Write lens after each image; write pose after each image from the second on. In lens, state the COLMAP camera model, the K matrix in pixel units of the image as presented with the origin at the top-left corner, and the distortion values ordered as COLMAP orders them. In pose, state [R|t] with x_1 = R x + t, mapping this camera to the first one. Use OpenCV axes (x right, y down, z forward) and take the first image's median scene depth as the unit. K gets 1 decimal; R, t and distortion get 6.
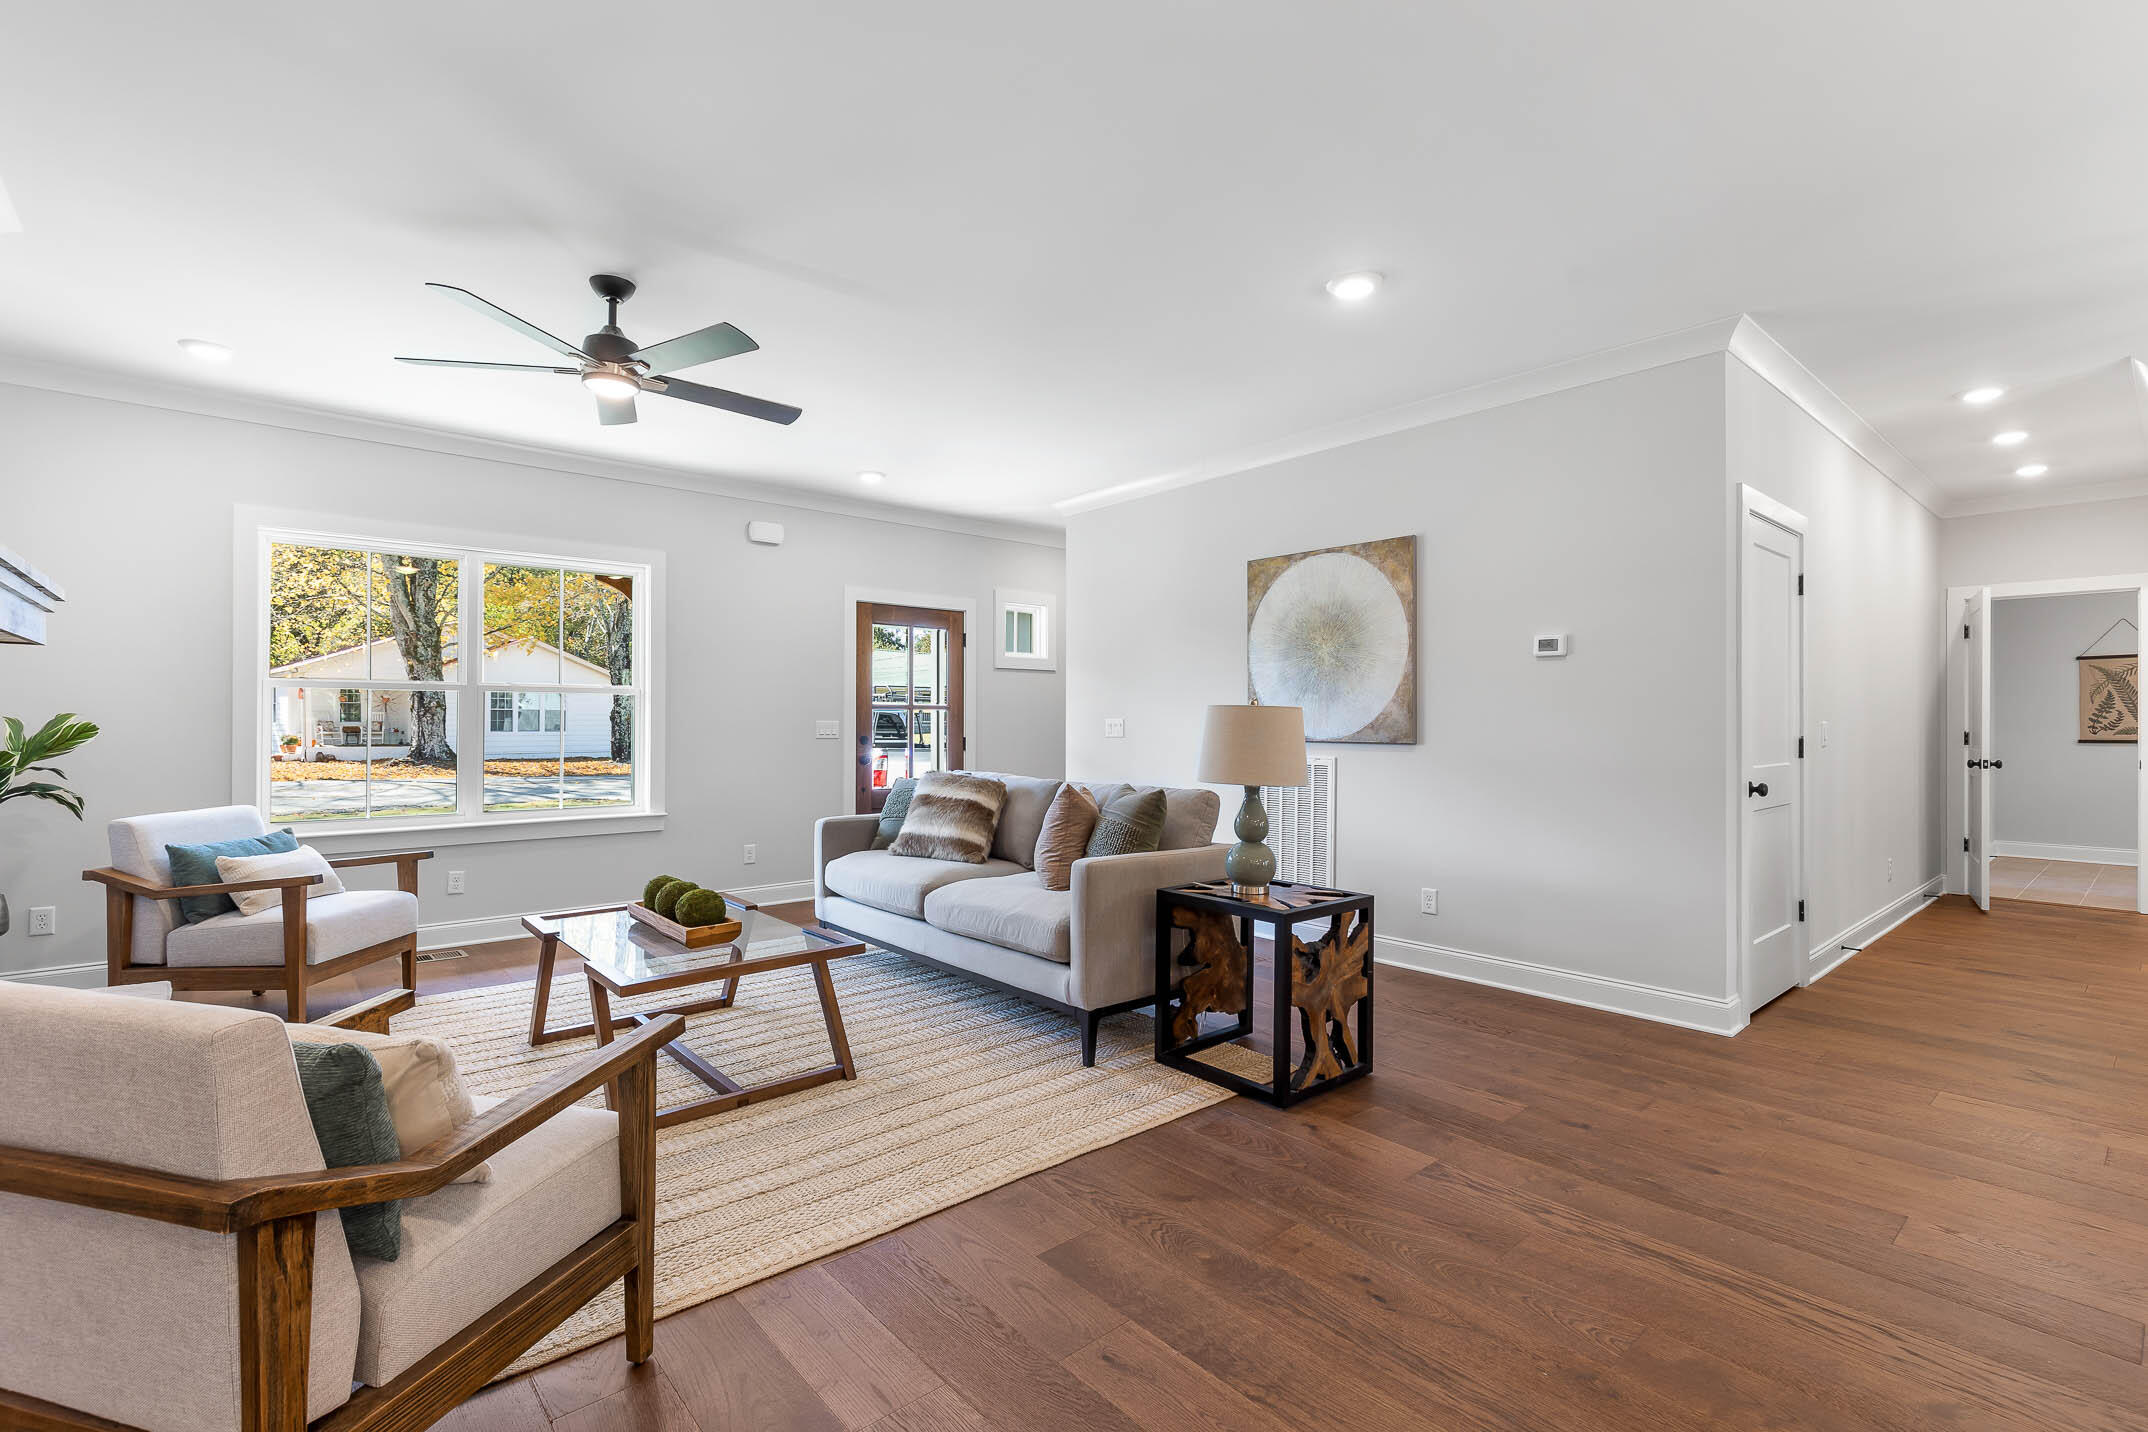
lens RADIAL K [[968.6, 0, 1066.1], [0, 968.6, 701.8], [0, 0, 1]] dist [0.000969, -0.000551]
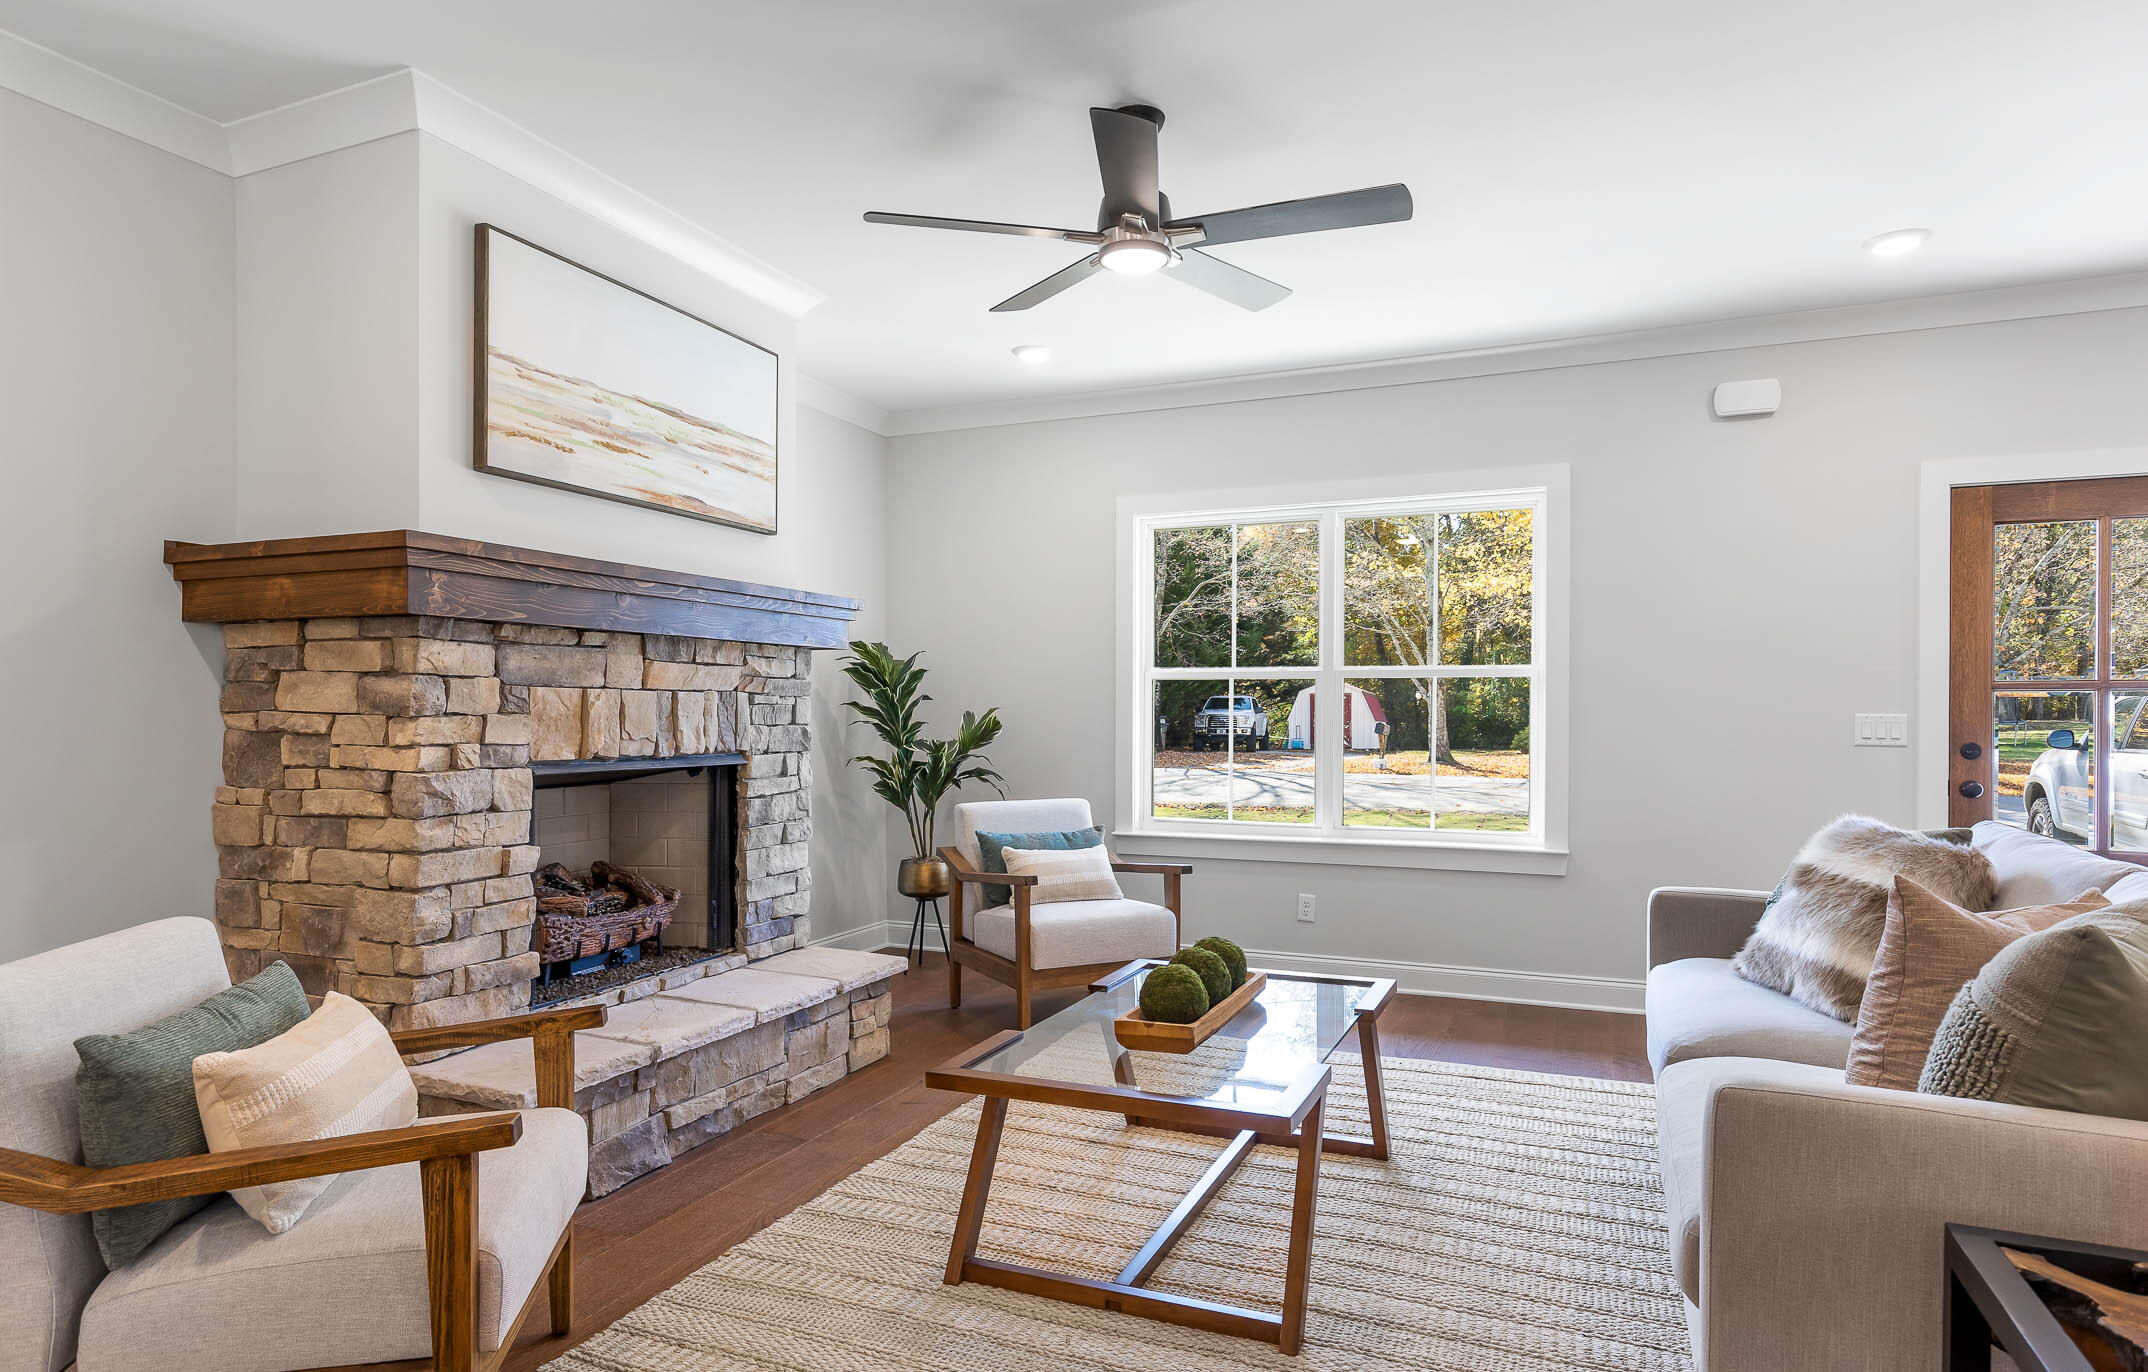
lens RADIAL K [[1206.4, 0, 1045.0], [0, 1206.4, 718.3], [0, 0, 1]] dist [0.002519, 0.000602]
pose [[0.430348, 0.004022, -0.902654, 0.282500], [0.017796, 0.999758, 0.012940, 0.007744], [0.902487, -0.021633, 0.430172, 0.467110]]
